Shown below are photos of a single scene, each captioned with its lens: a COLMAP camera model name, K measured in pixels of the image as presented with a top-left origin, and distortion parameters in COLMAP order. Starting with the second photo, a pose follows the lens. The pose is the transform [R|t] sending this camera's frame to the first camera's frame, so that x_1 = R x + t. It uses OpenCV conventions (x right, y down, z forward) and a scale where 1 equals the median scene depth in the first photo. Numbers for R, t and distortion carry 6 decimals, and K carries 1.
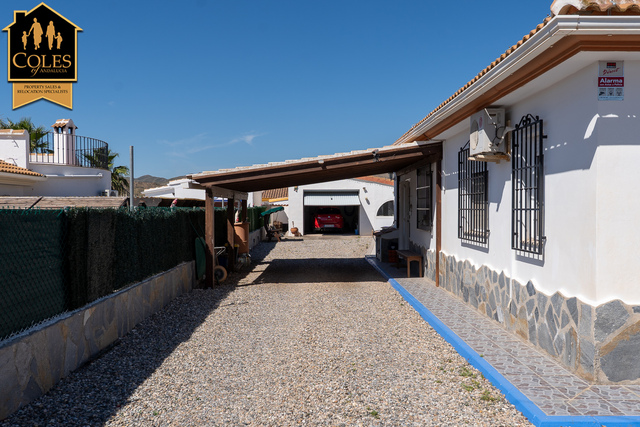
lens RADIAL K [[543.3, 0, 318.0], [0, 543.3, 216.6], [0, 0, 1]] dist [-0.003606, 0.017194]
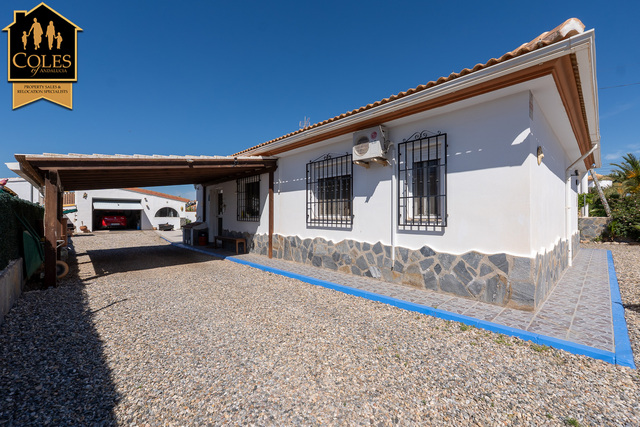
lens RADIAL K [[266.7, 0, 318.6], [0, 266.7, 214.5], [0, 0, 1]] dist [-0.004635, -0.001155]
pose [[0.733309, 0.006066, 0.679869, -0.181188], [0.009028, 0.999785, -0.018657, 0.026937], [-0.679836, 0.019819, 0.733096, 0.406018]]
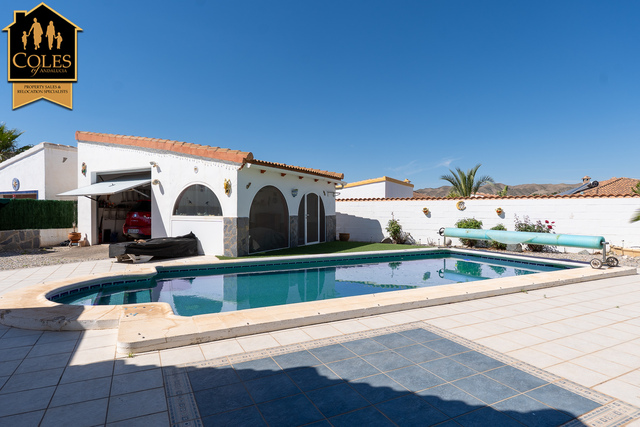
lens RADIAL K [[359.5, 0, 314.4], [0, 359.5, 215.5], [0, 0, 1]] dist [0.016897, -0.000267]
pose [[0.871076, 0.010533, -0.491036, 1.156097], [-0.015494, 0.999862, -0.006038, -0.003093], [0.490904, 0.012868, 0.871119, 2.207462]]
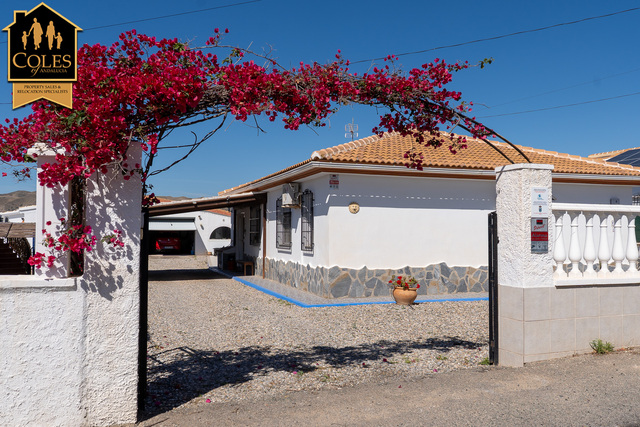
lens RADIAL K [[543.3, 0, 317.6], [0, 543.3, 213.1], [0, 0, 1]] dist [-0.003606, 0.017194]
pose [[0.944674, 0.016790, 0.327582, -0.182111], [0.001033, 0.998532, -0.054158, 0.019222], [-0.328010, 0.051500, 0.943269, -0.669587]]
